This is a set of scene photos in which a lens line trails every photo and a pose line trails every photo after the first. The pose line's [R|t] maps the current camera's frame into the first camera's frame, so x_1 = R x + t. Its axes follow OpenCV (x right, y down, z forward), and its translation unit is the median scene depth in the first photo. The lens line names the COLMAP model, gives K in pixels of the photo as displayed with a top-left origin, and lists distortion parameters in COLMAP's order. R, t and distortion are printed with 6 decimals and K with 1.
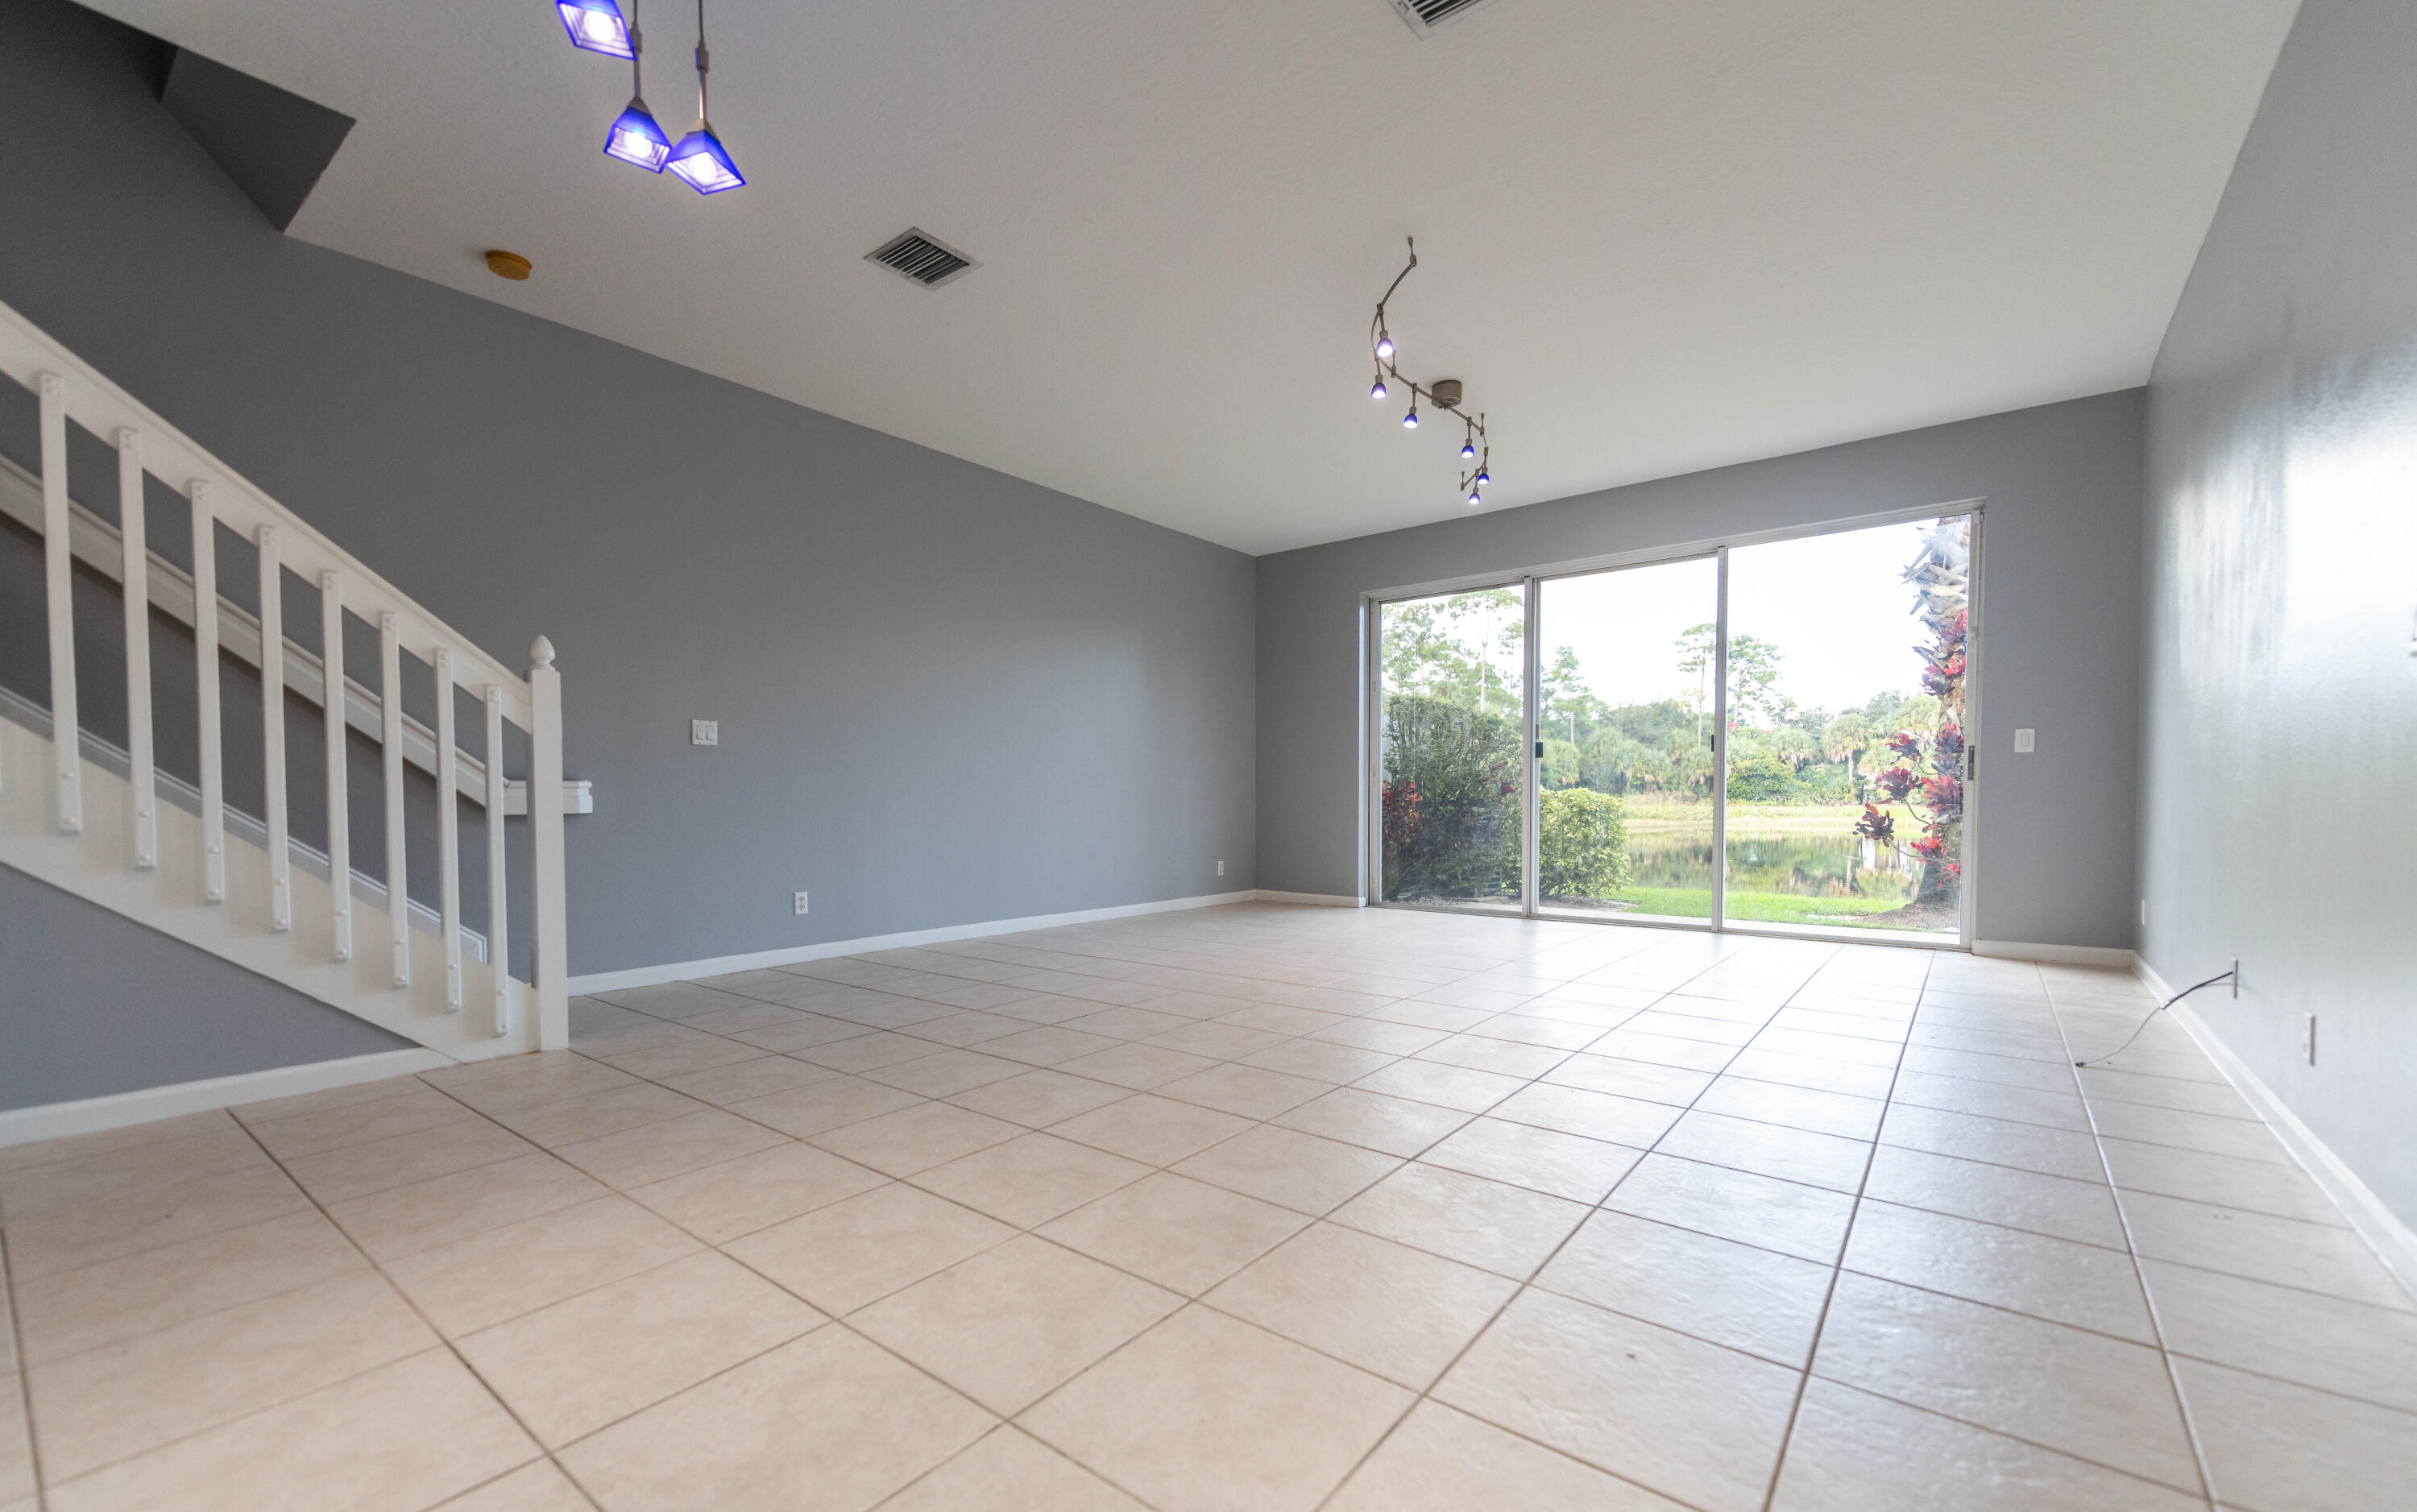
lens RADIAL K [[976.6, 0, 1251.3], [0, 976.6, 839.0], [0, 0, 1]] dist [0.022848, 0.000083]
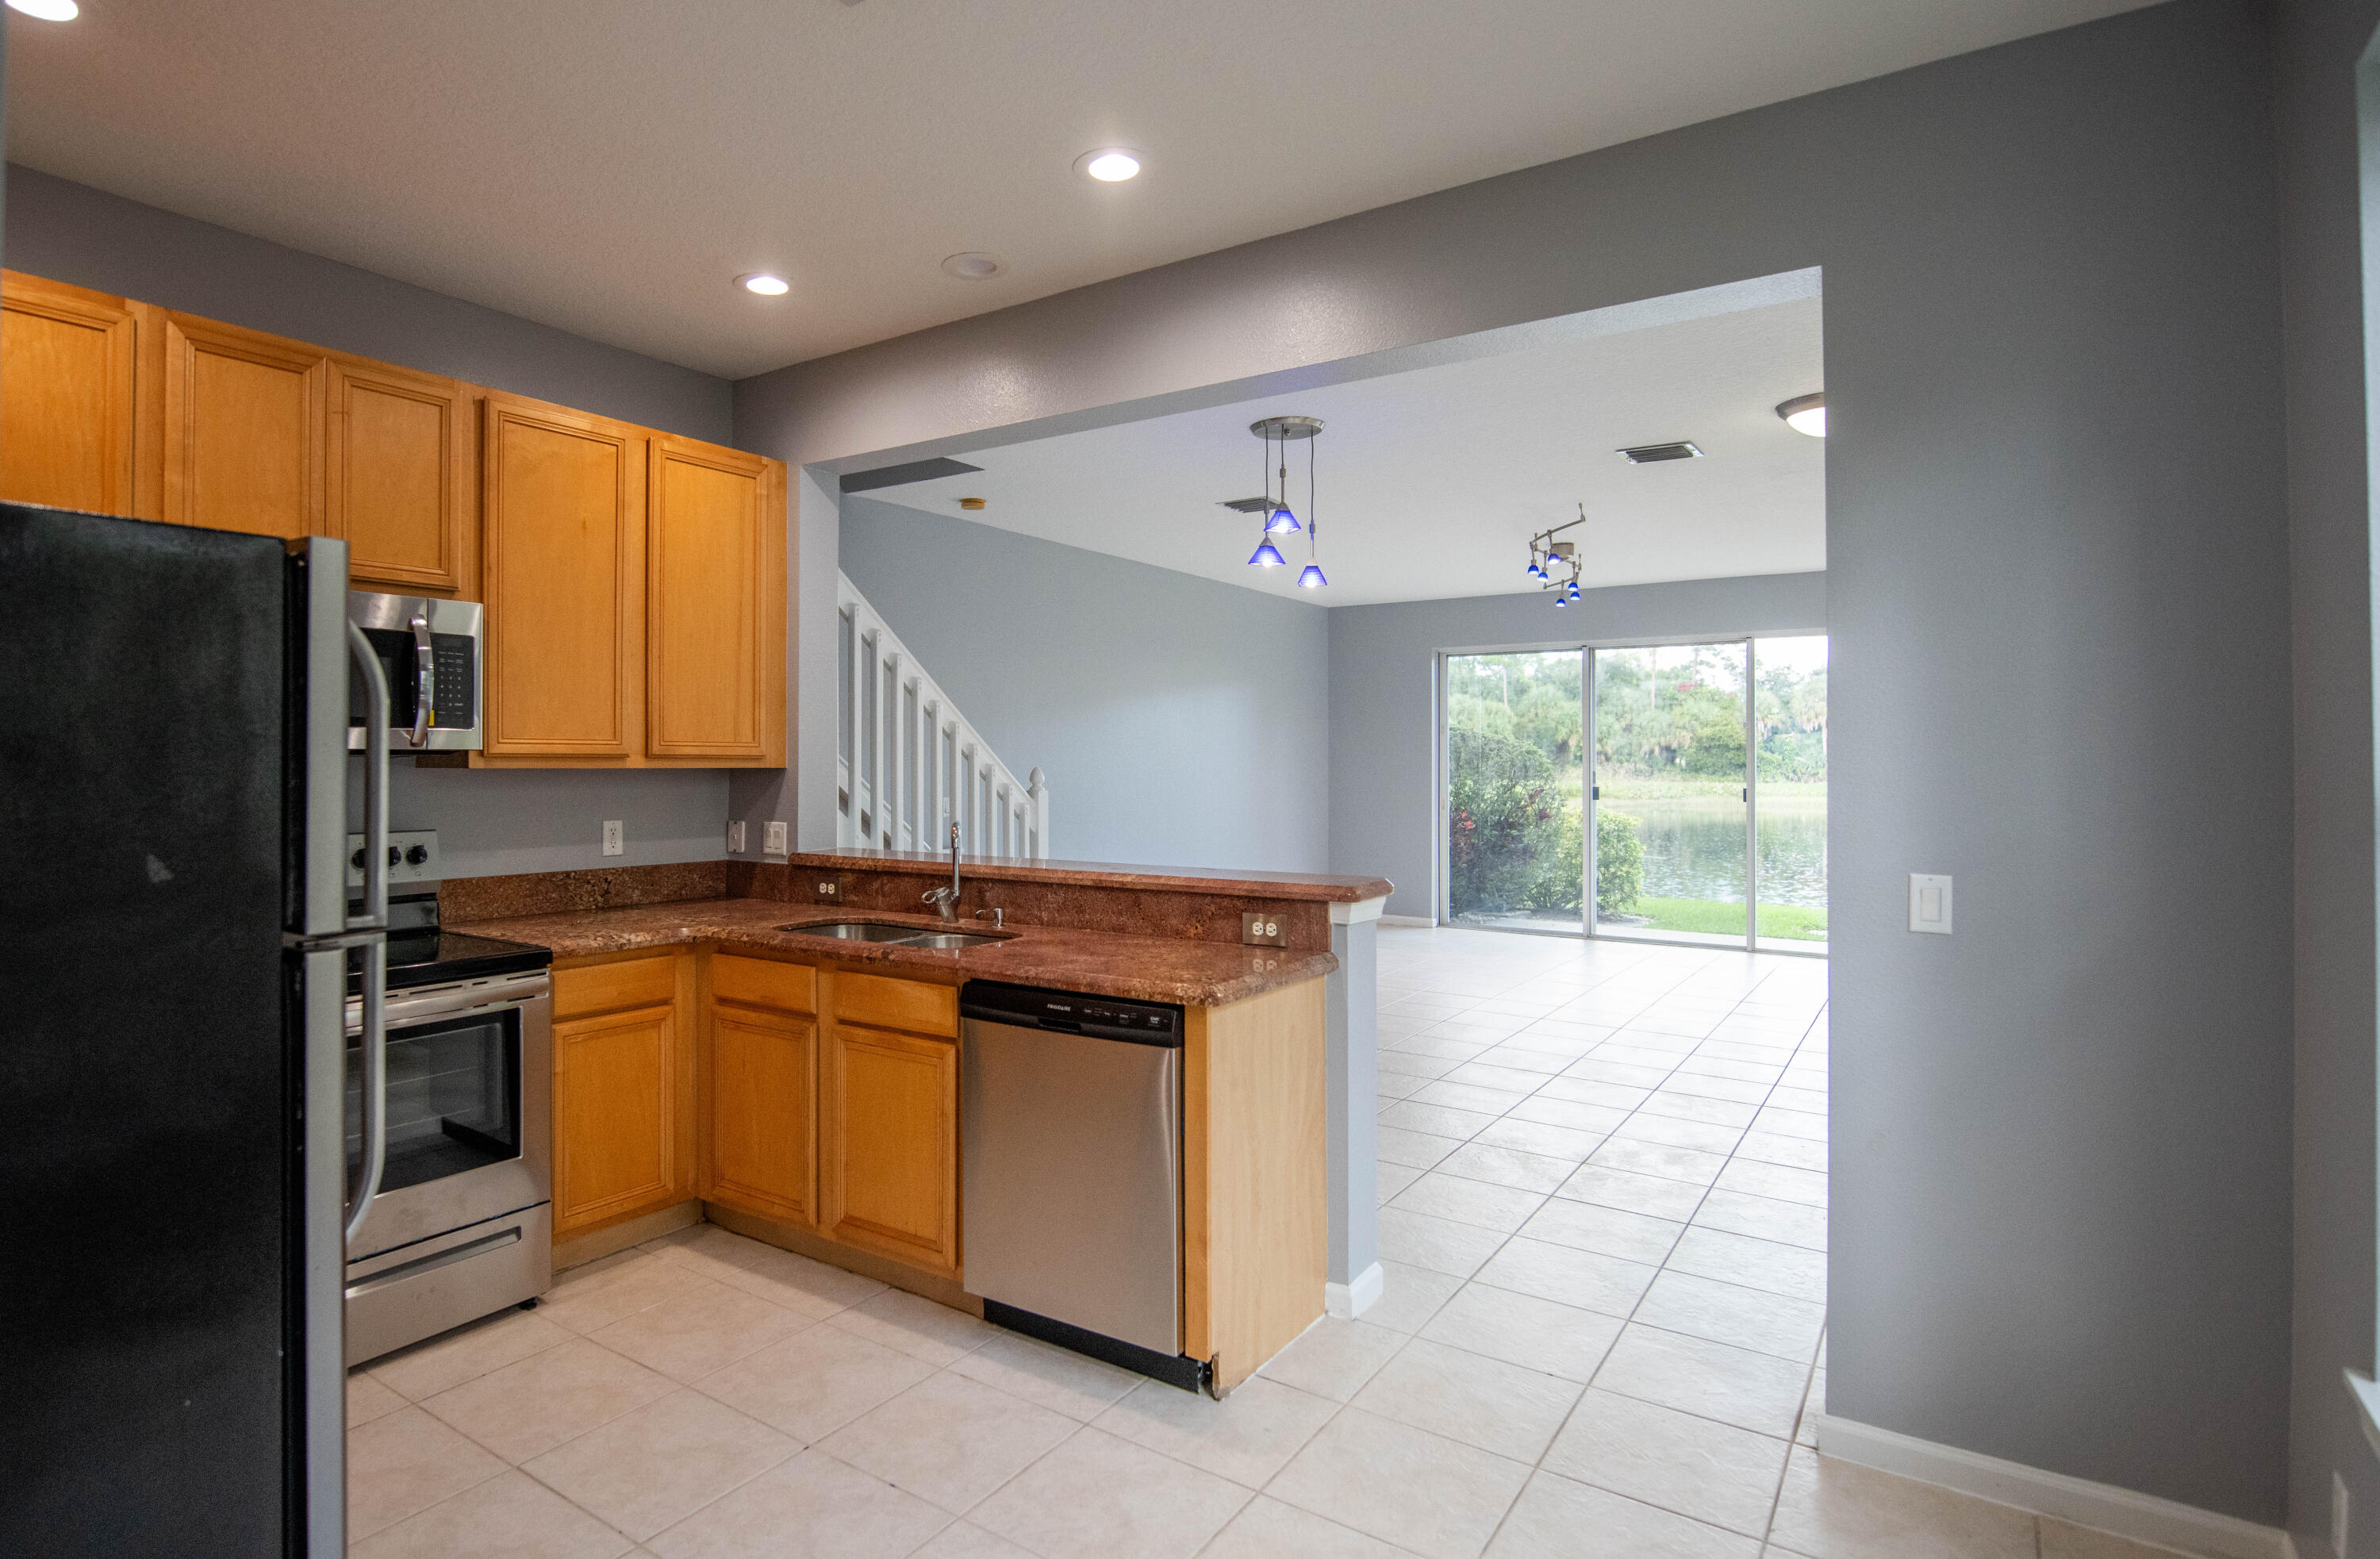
lens RADIAL K [[1210.1, 0, 1179.5], [0, 1210.1, 766.7], [0, 0, 1]] dist [-0.001045, 0.000048]
pose [[0.998376, 0.007519, 0.056472, -0.216081], [-0.005227, 0.999161, -0.040628, -0.046675], [-0.056730, 0.040266, 0.997577, -0.314610]]
